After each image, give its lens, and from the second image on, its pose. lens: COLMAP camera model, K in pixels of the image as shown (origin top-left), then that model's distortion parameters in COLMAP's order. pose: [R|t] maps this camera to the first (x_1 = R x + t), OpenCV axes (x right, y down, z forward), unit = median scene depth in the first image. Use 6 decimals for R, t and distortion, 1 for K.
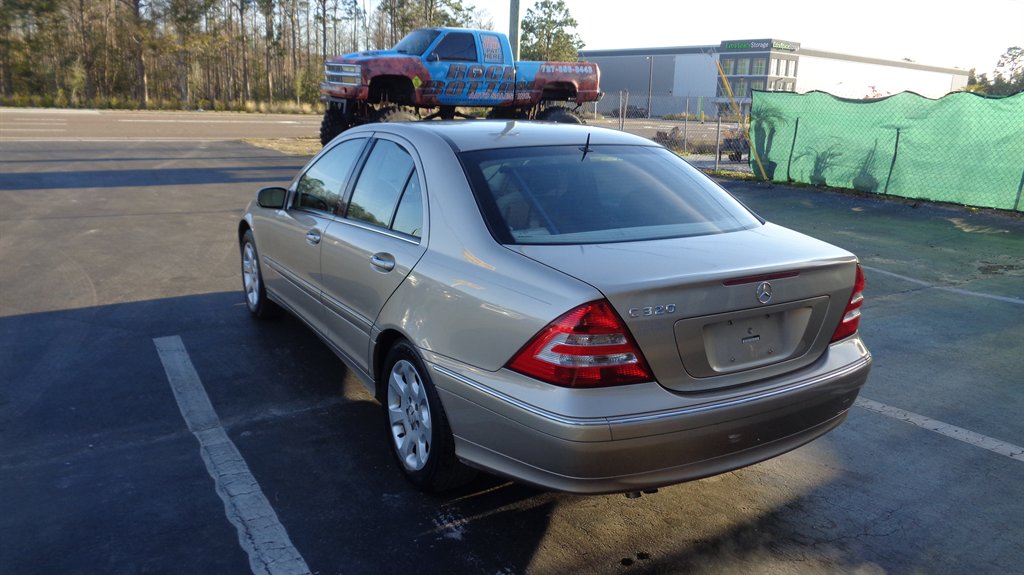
lens RADIAL K [[770.2, 0, 512.0], [0, 770.2, 287.5], [0, 0, 1]] dist [0.003044, -0.003102]
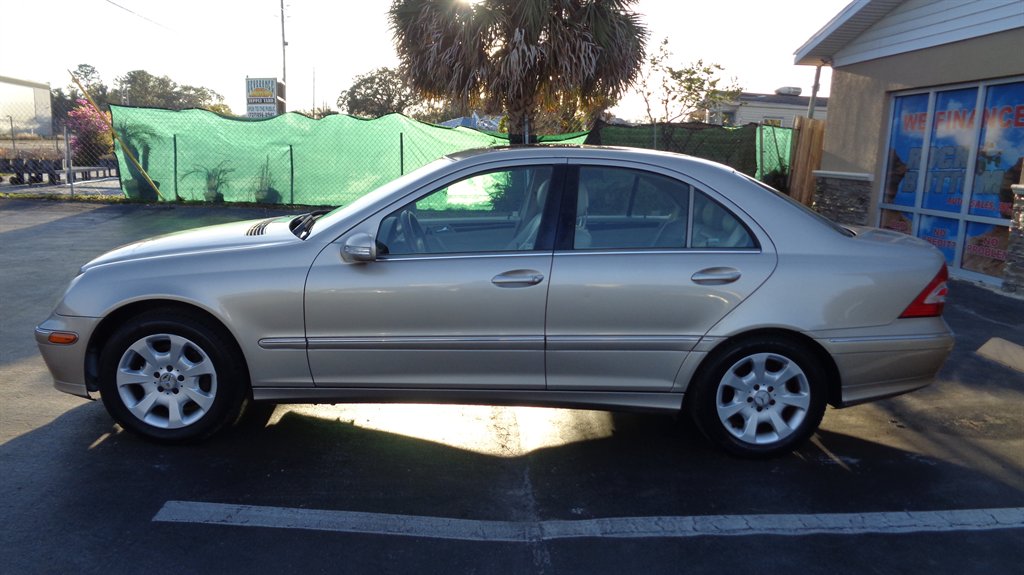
lens RADIAL K [[770.2, 0, 512.0], [0, 770.2, 287.5], [0, 0, 1]] dist [0.003044, -0.003102]
pose [[0.478835, -0.171937, 0.860903, -0.283403], [0.186579, 0.978162, 0.091580, -0.038968], [-0.857849, 0.116774, 0.500458, 0.158778]]
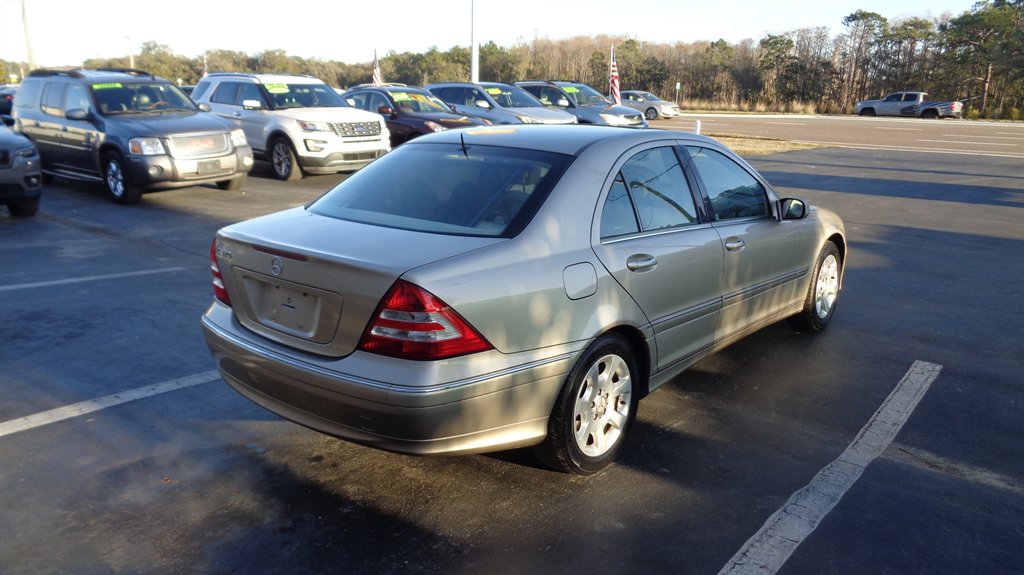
lens RADIAL K [[770.2, 0, 512.0], [0, 770.2, 287.5], [0, 0, 1]] dist [0.003044, -0.003102]
pose [[0.328752, 0.213092, -0.920062, 0.267206], [-0.231205, 0.962727, 0.140361, -0.036307], [0.915678, 0.166579, 0.365766, 0.160377]]
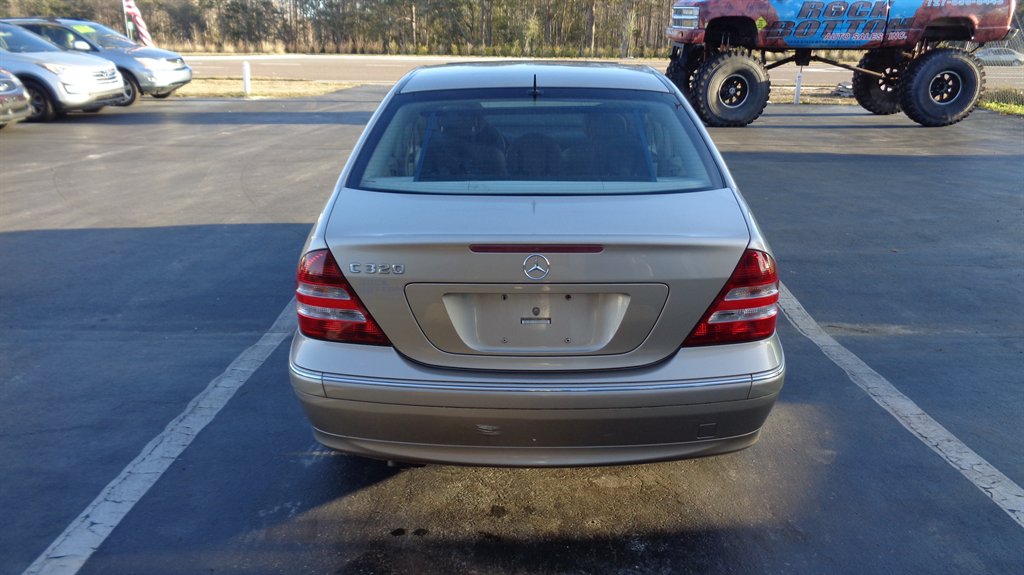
lens RADIAL K [[770.2, 0, 512.0], [0, 770.2, 287.5], [0, 0, 1]] dist [0.003044, -0.003102]
pose [[0.854214, 0.139936, -0.500737, 0.127977], [-0.107284, 0.989813, 0.093595, -0.008307], [0.508733, -0.026229, 0.860525, 0.047813]]
